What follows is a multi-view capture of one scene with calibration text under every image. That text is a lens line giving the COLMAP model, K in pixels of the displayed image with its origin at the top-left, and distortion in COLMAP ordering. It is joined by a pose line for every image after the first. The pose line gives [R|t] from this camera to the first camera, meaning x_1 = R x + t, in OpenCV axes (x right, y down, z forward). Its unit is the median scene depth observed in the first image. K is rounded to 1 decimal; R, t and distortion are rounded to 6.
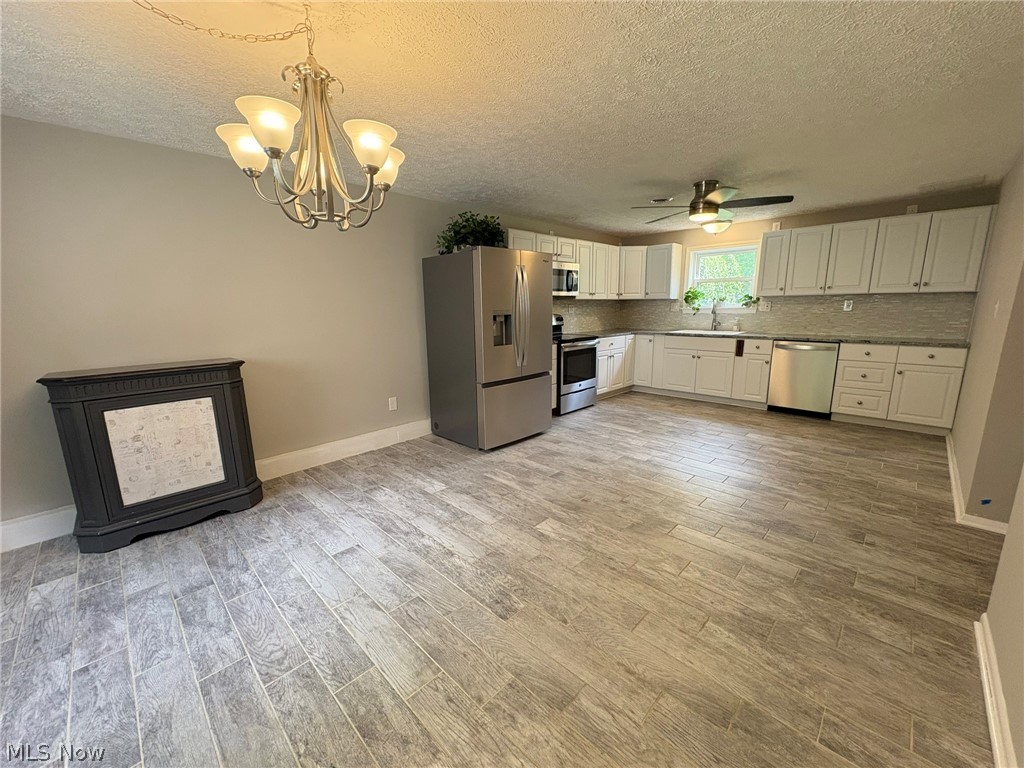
lens RADIAL K [[407.4, 0, 512.5], [0, 407.4, 385.5], [0, 0, 1]] dist [-0.001868, -0.000114]
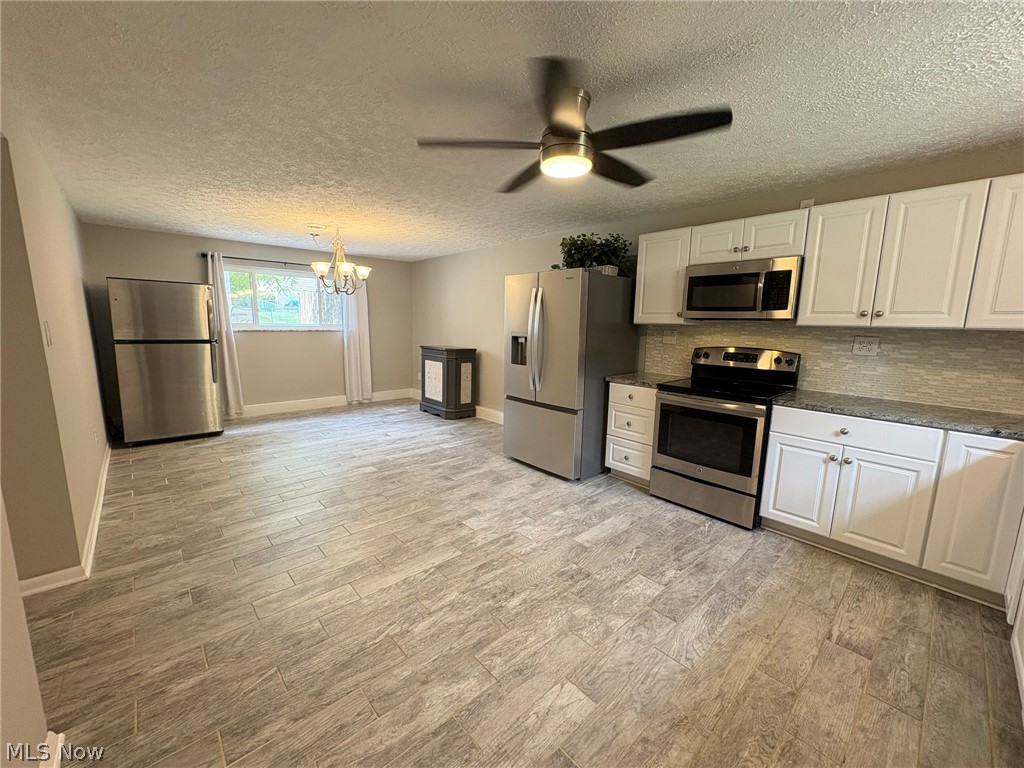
lens RADIAL K [[407.4, 0, 511.7], [0, 407.4, 384.2], [0, 0, 1]] dist [-0.001868, -0.000114]
pose [[-0.052201, 0.166388, -0.984678, 1.226974], [-0.211670, 0.961775, 0.173739, -0.274697], [0.975946, 0.217496, -0.014987, 1.204613]]
